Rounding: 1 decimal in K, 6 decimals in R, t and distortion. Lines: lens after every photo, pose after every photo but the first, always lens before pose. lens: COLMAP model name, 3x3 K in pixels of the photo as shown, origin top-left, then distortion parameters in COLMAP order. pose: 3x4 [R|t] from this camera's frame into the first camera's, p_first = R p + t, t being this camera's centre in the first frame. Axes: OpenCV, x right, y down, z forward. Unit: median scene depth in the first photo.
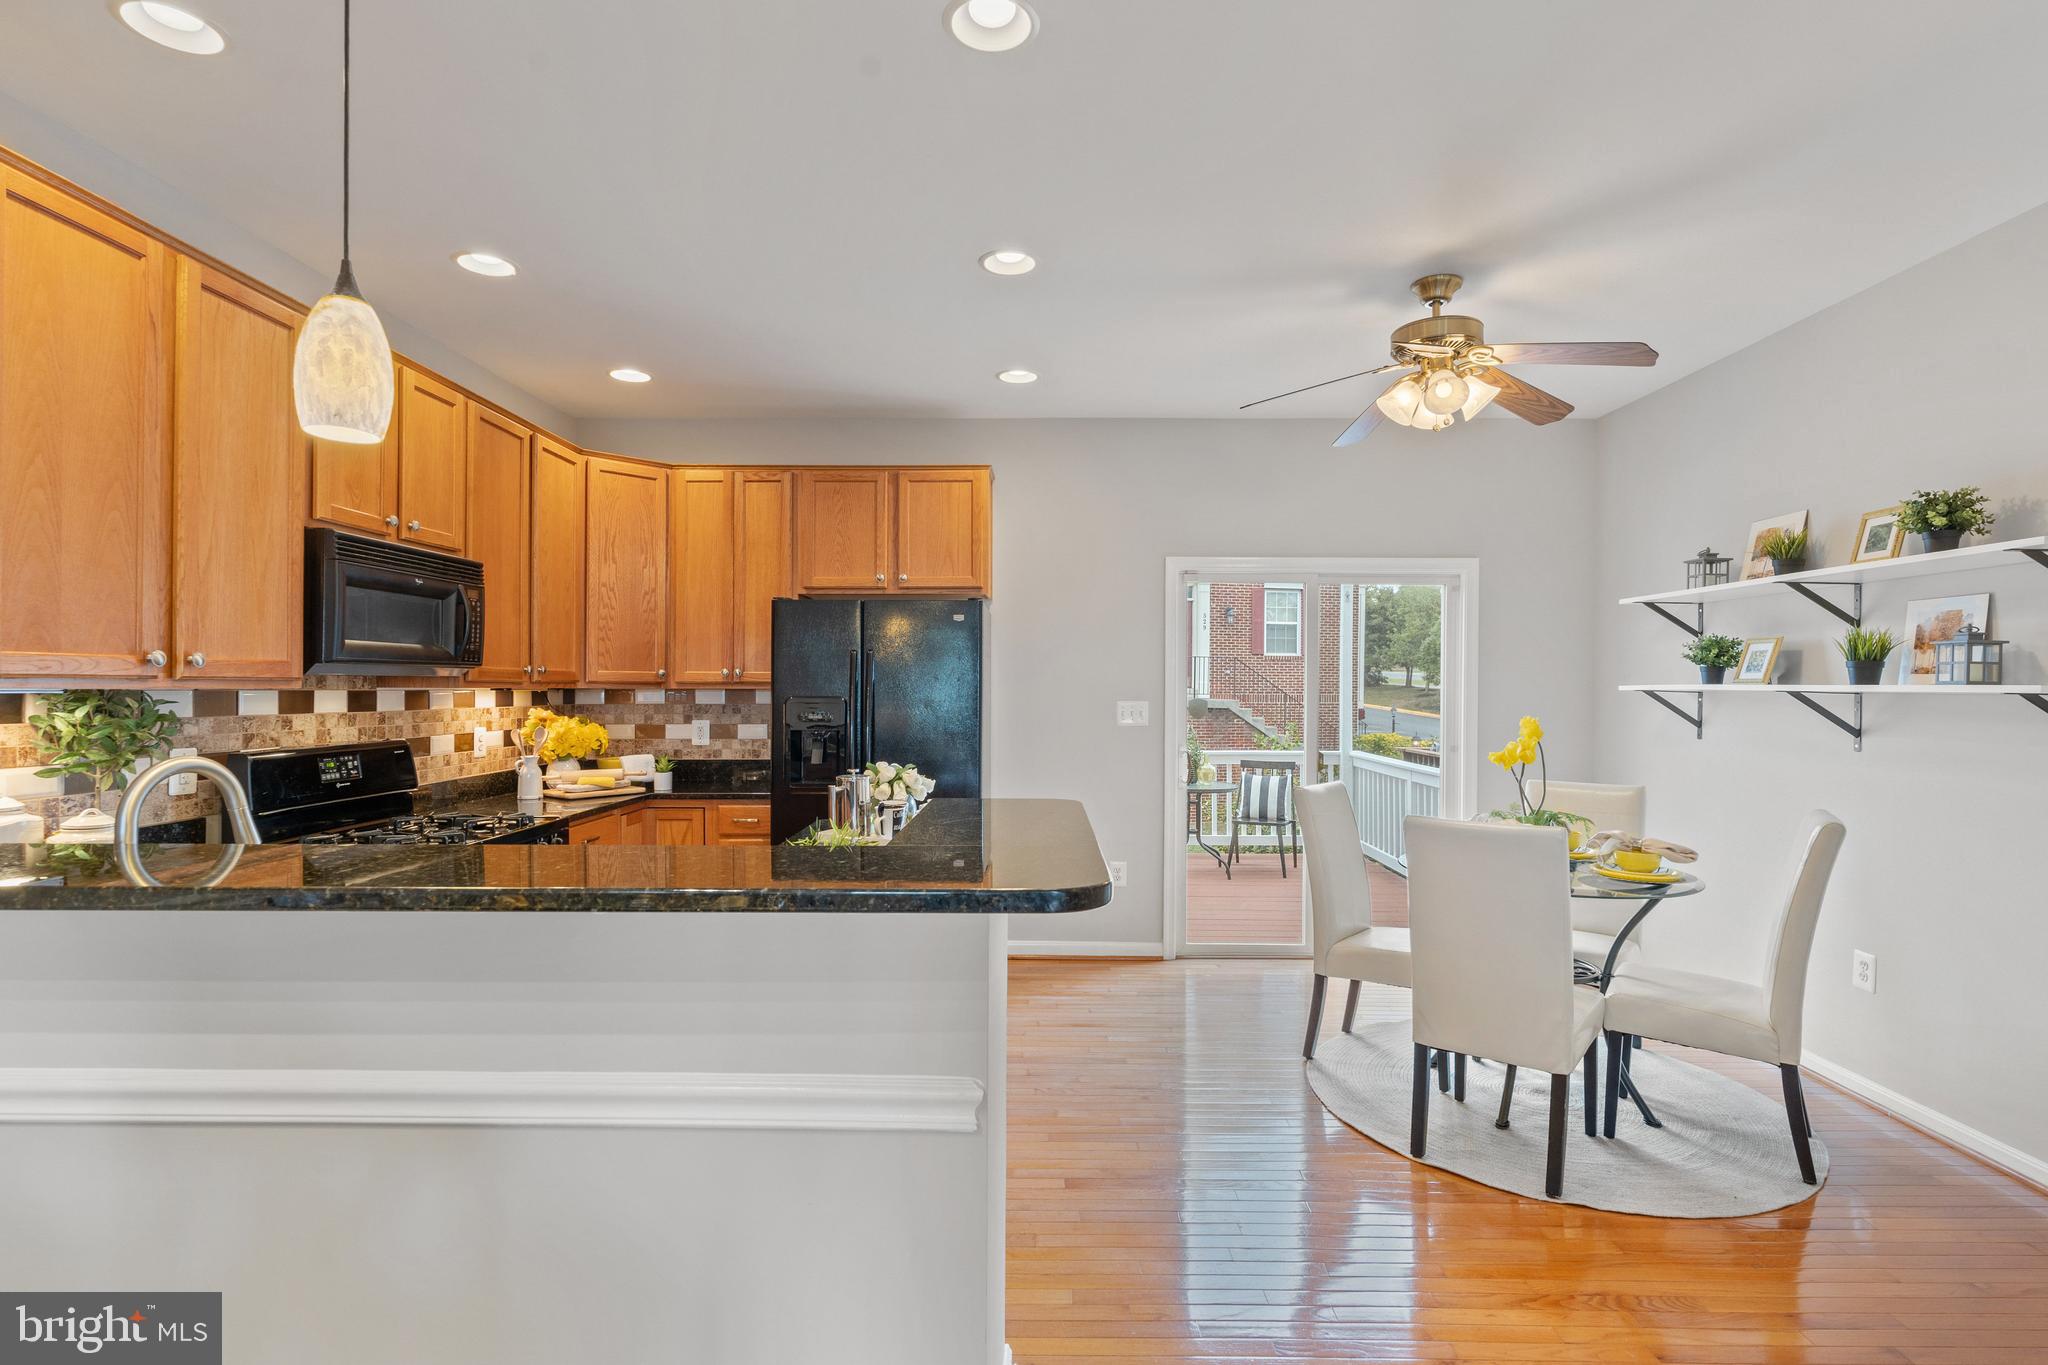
lens RADIAL K [[996.6, 0, 1018.5], [0, 996.6, 684.5], [0, 0, 1]] dist [-0.003180, -0.000763]
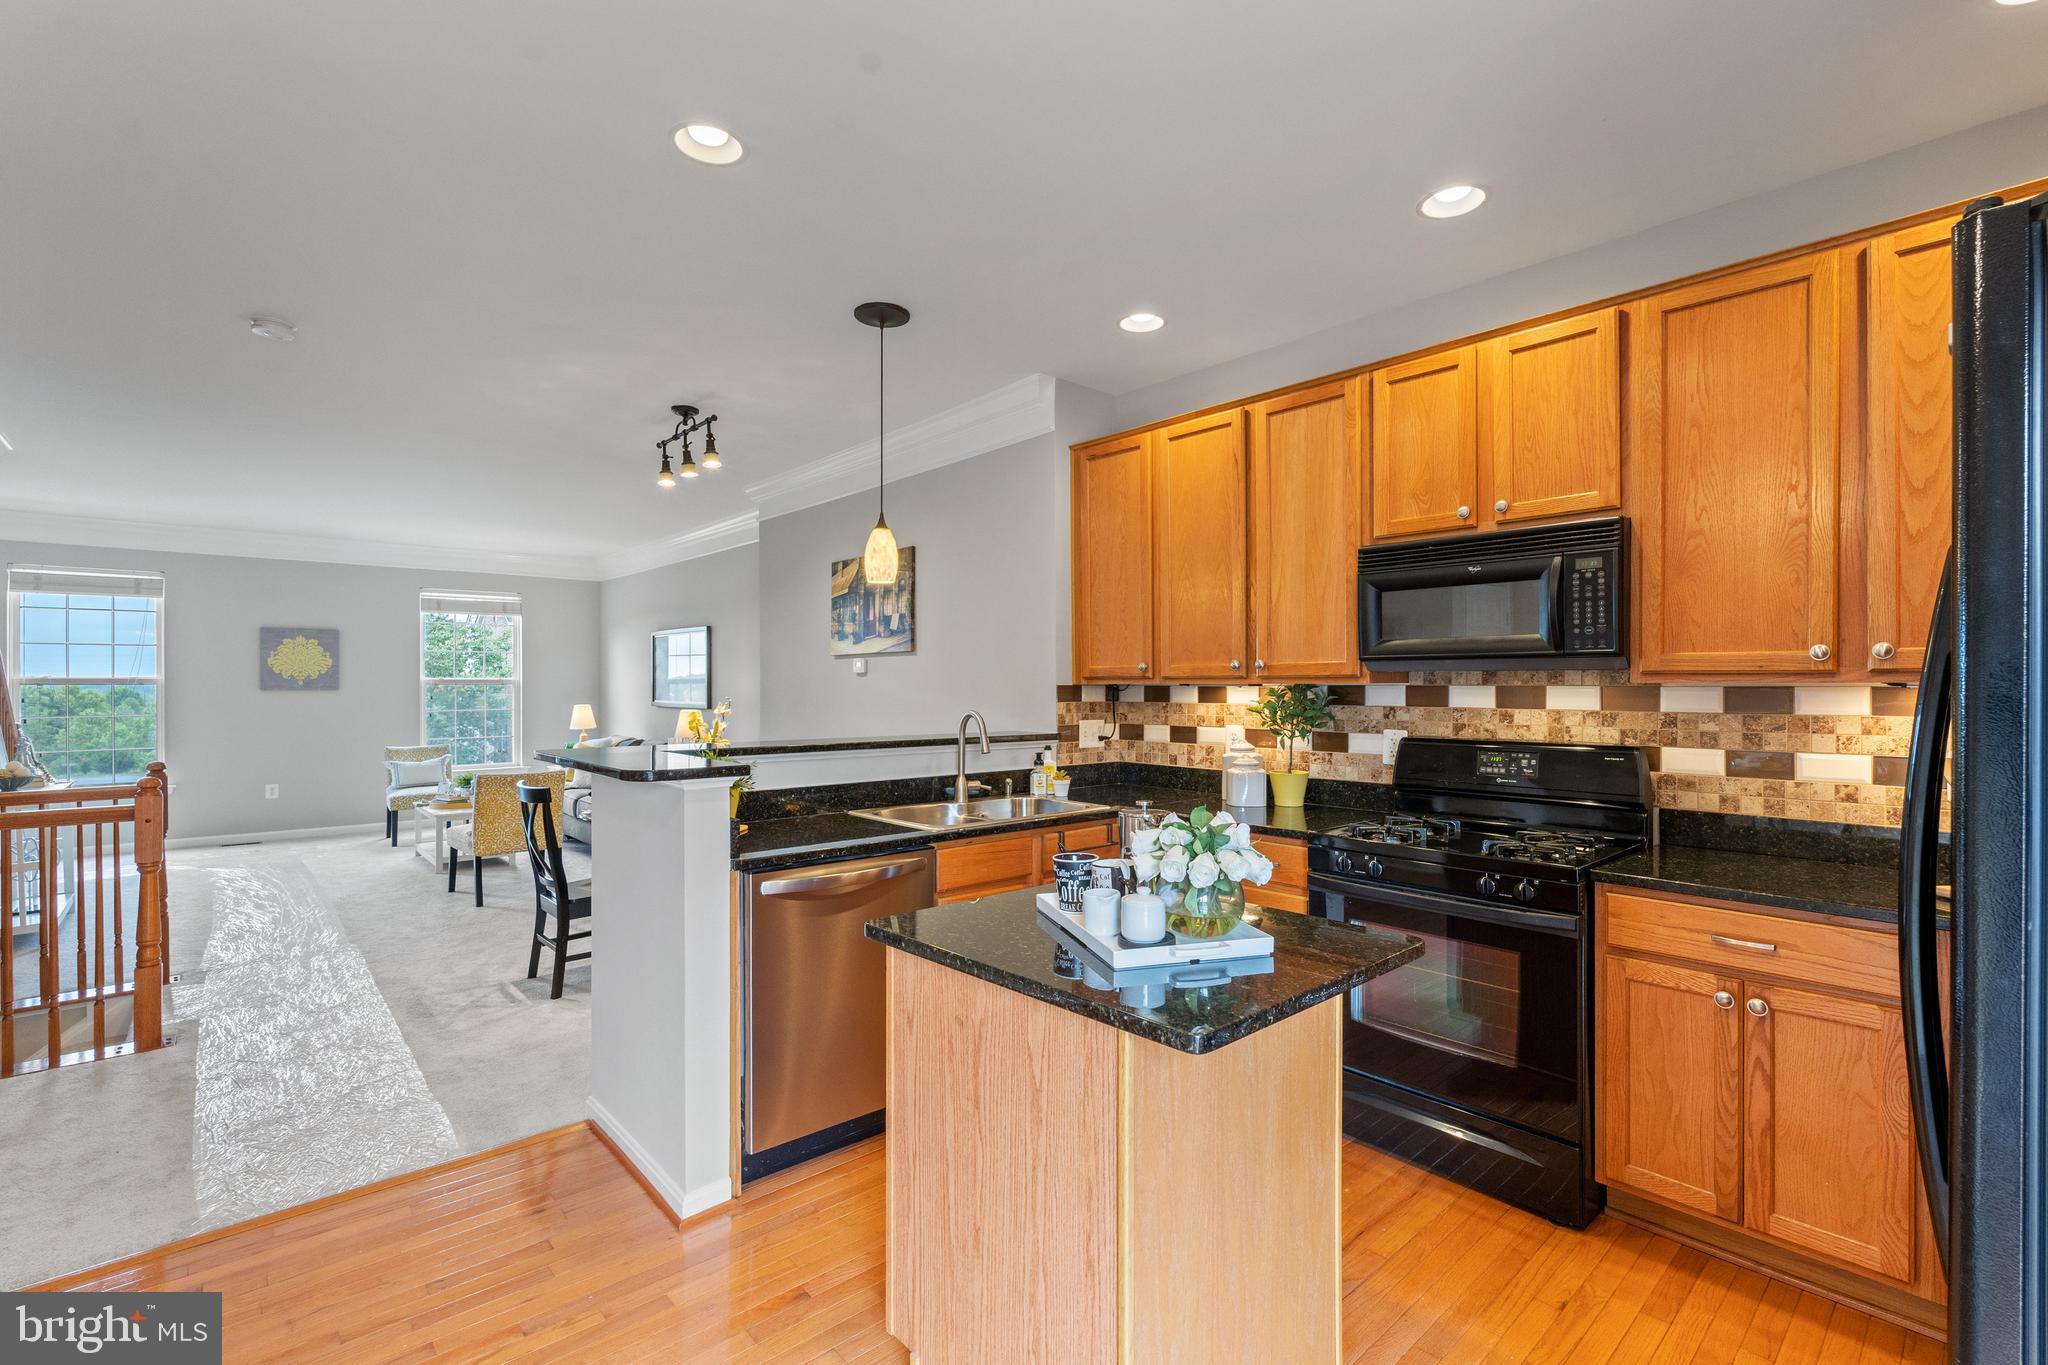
lens RADIAL K [[916.1, 0, 1041.5], [0, 916.1, 682.6], [0, 0, 1]] dist [-0.004653, 0.001506]
pose [[-0.722483, -0.005076, -0.691370, 0.235461], [-0.000603, 0.999977, -0.006712, 0.007457], [0.691389, -0.004432, -0.722469, 1.097828]]
